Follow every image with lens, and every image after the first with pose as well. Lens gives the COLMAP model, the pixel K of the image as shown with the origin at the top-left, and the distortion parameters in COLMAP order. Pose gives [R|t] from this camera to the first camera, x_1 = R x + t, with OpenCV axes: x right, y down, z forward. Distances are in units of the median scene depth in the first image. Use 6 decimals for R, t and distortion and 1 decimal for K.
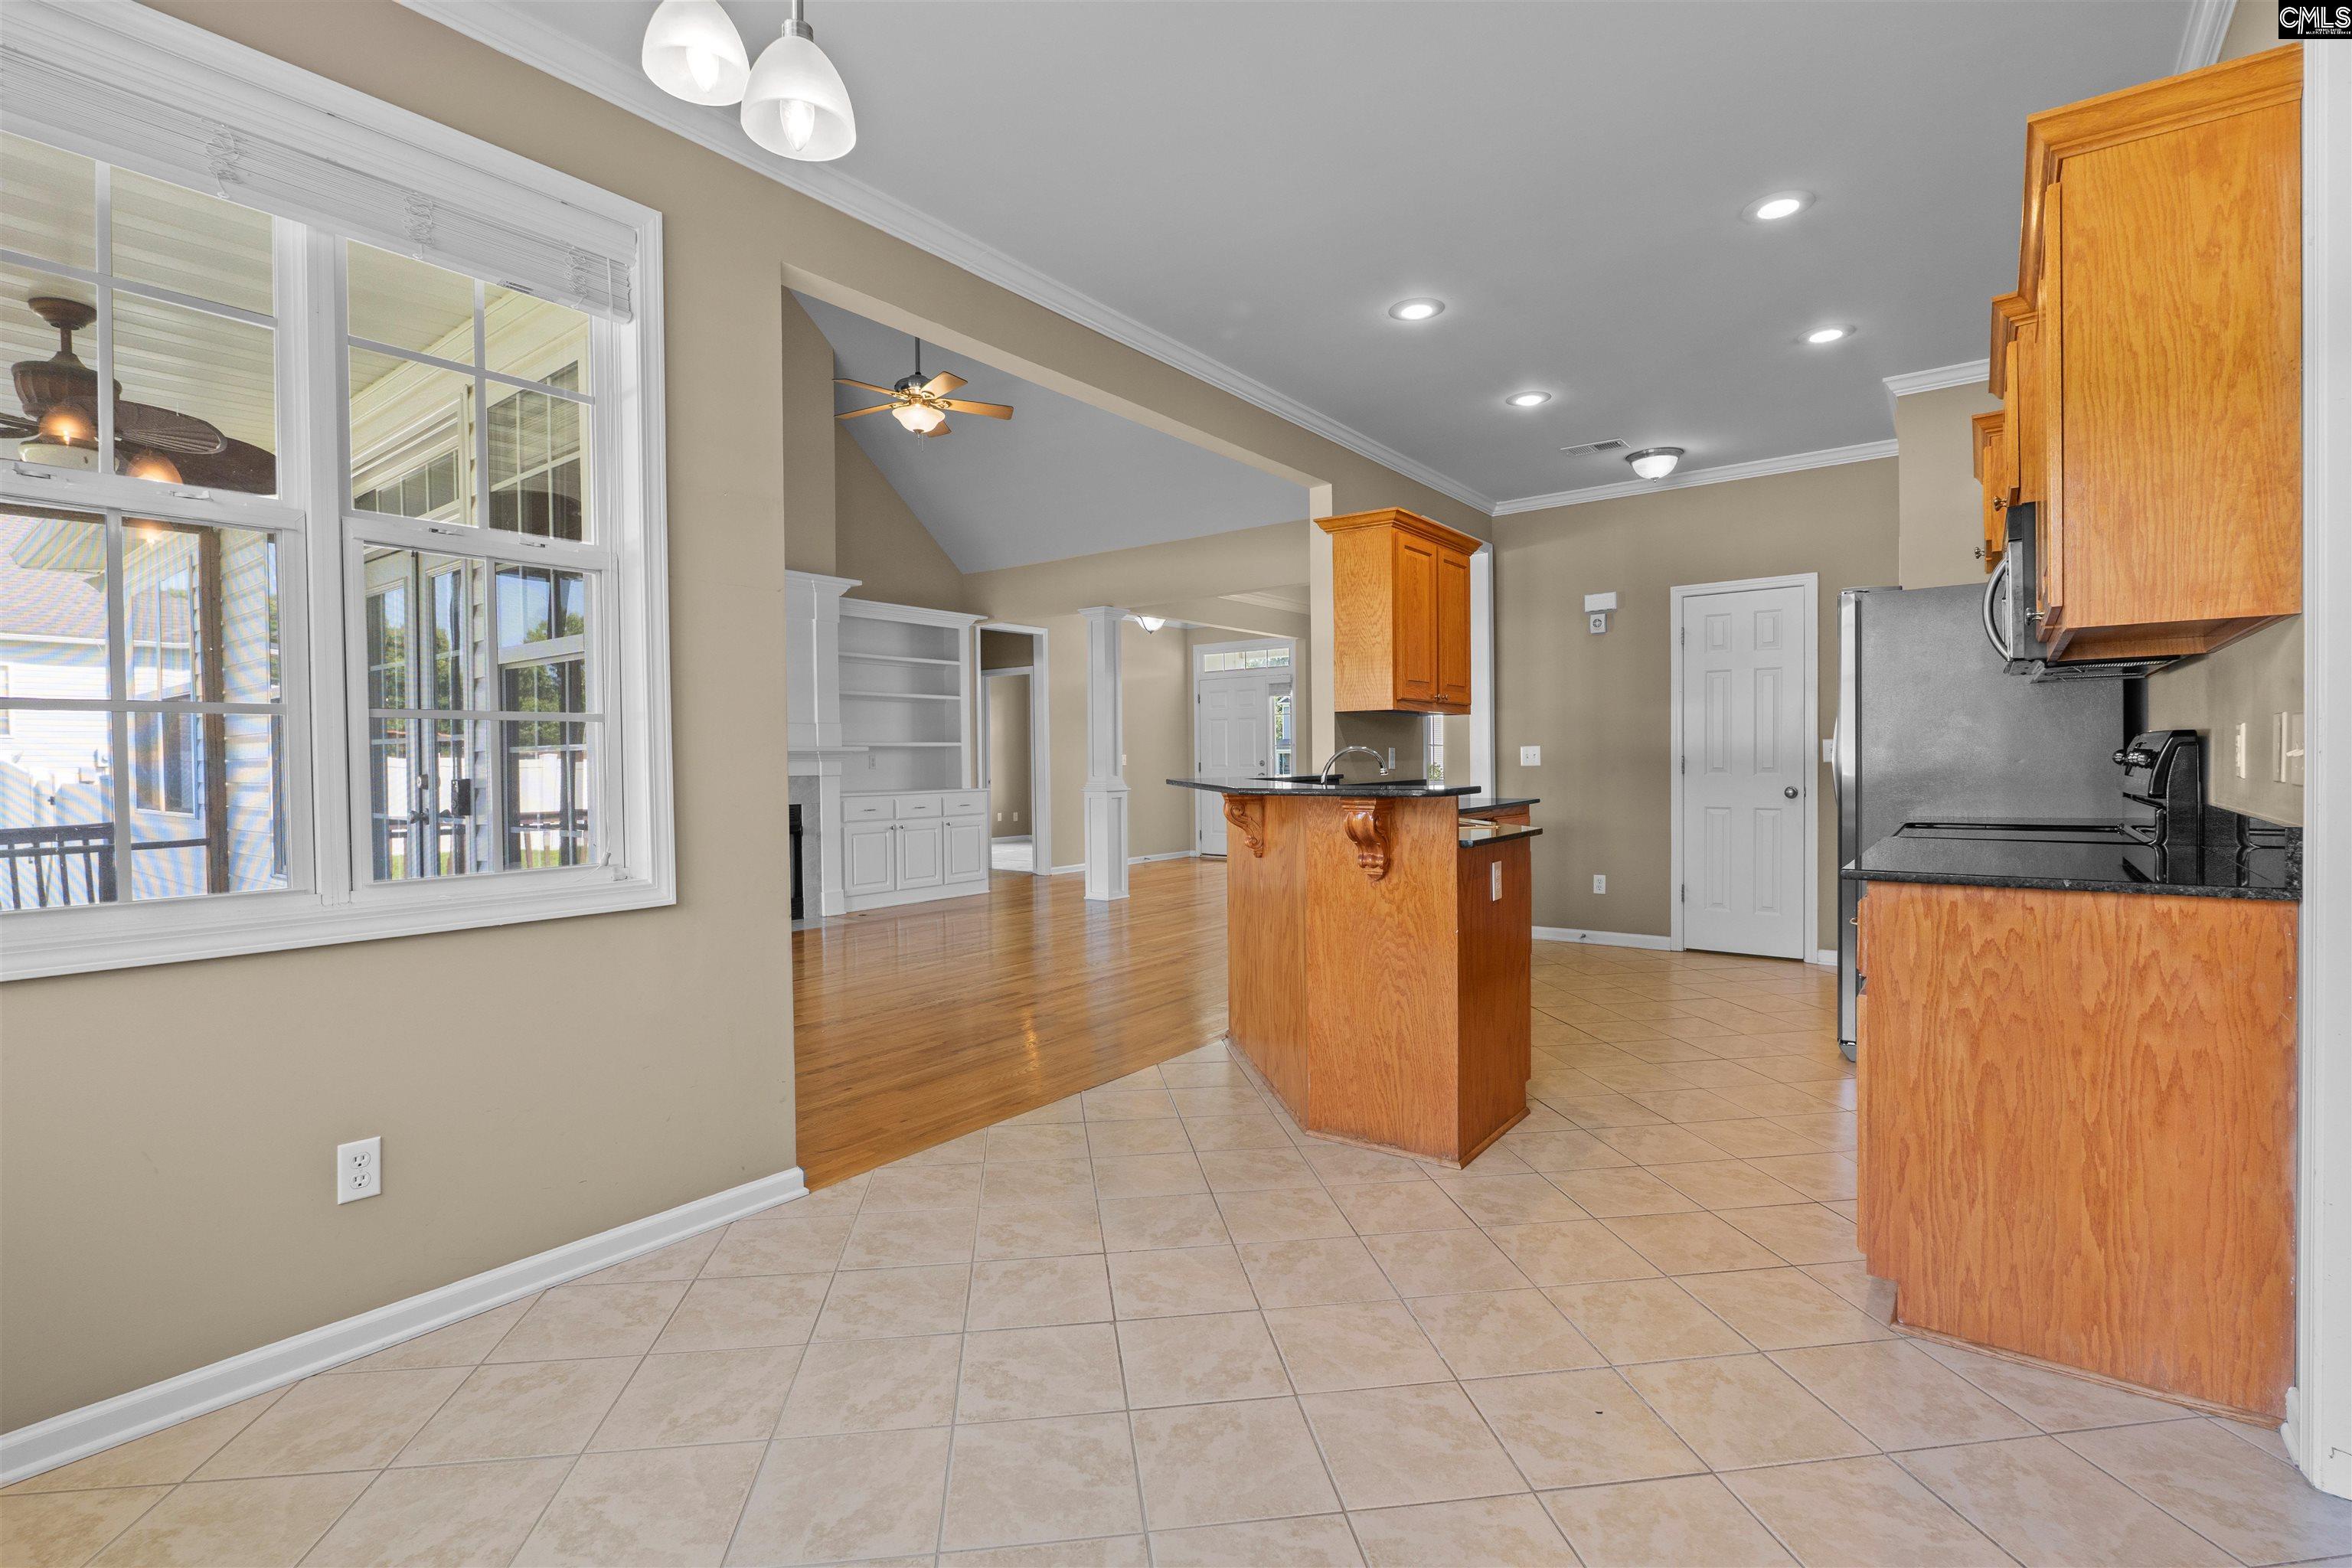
lens RADIAL K [[1072.5, 0, 1165.8], [0, 1072.5, 776.6], [0, 0, 1]] dist [-0.010707, 0.001275]
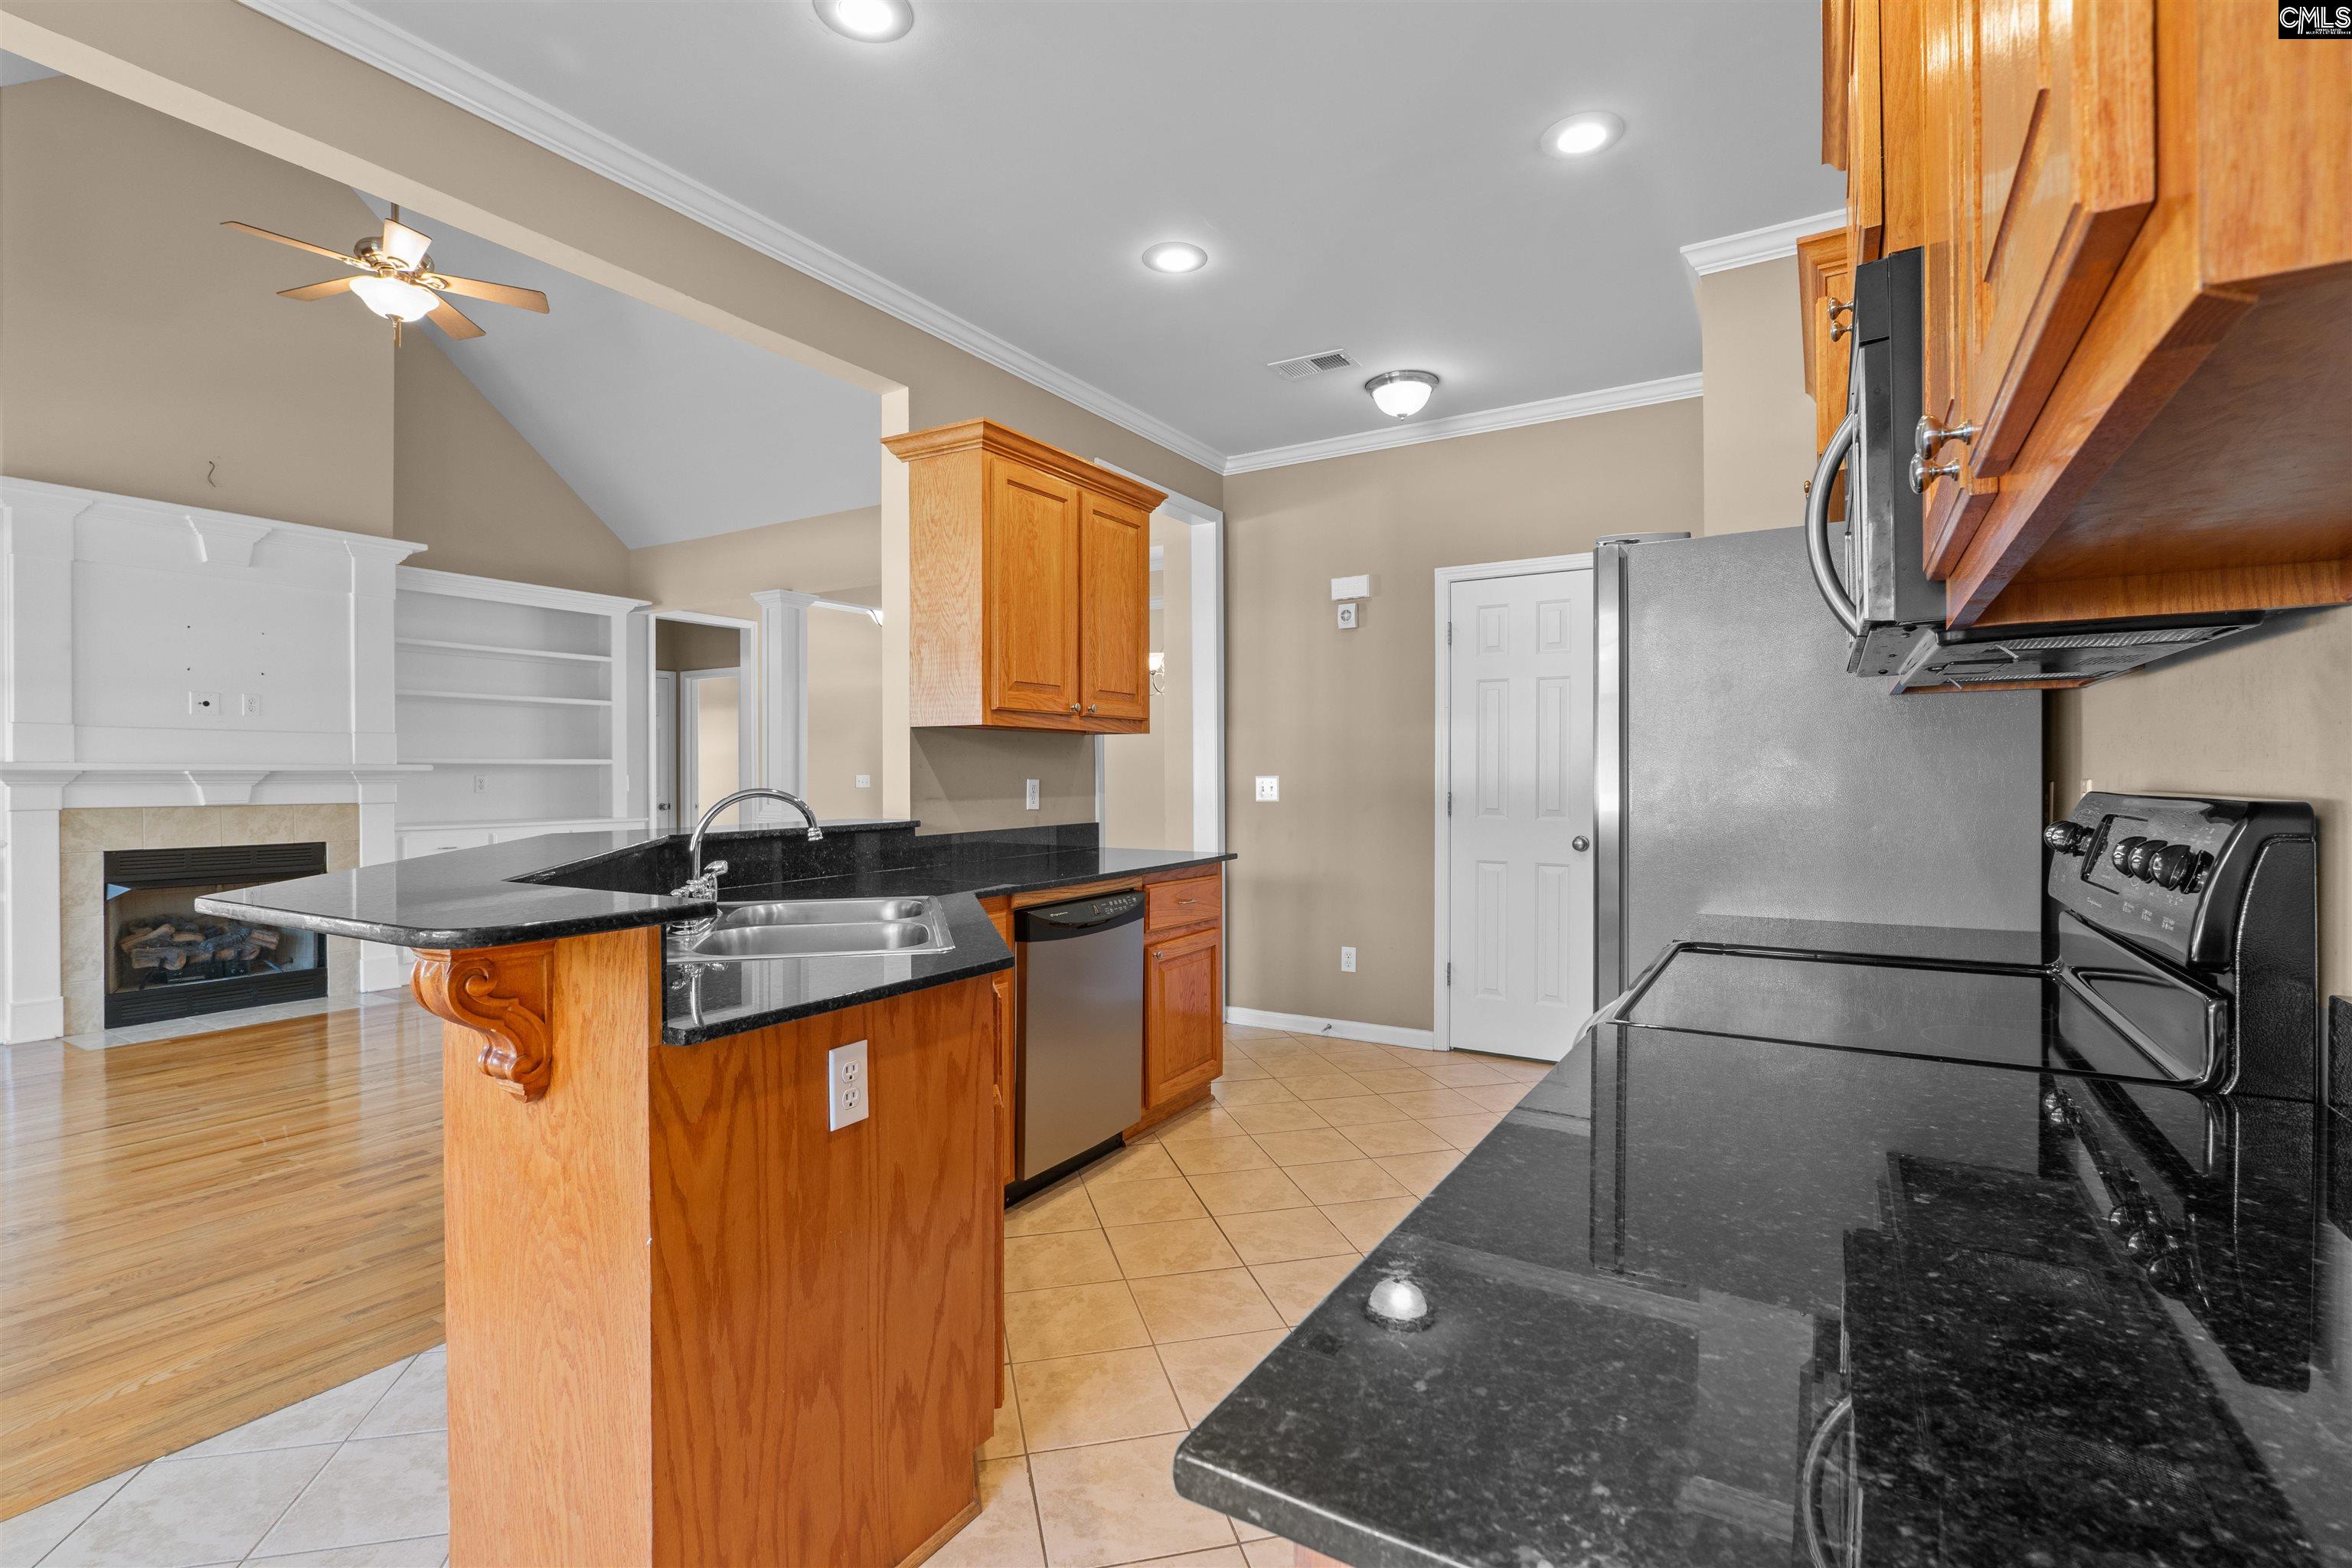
lens RADIAL K [[1072.5, 0, 1166.7], [0, 1072.5, 781.0], [0, 0, 1]] dist [-0.010707, 0.001275]
pose [[0.994951, 0.009803, 0.099879, 0.225767], [-0.008827, 0.999909, -0.010208, -0.019157], [-0.099970, 0.009275, 0.994947, 0.287979]]
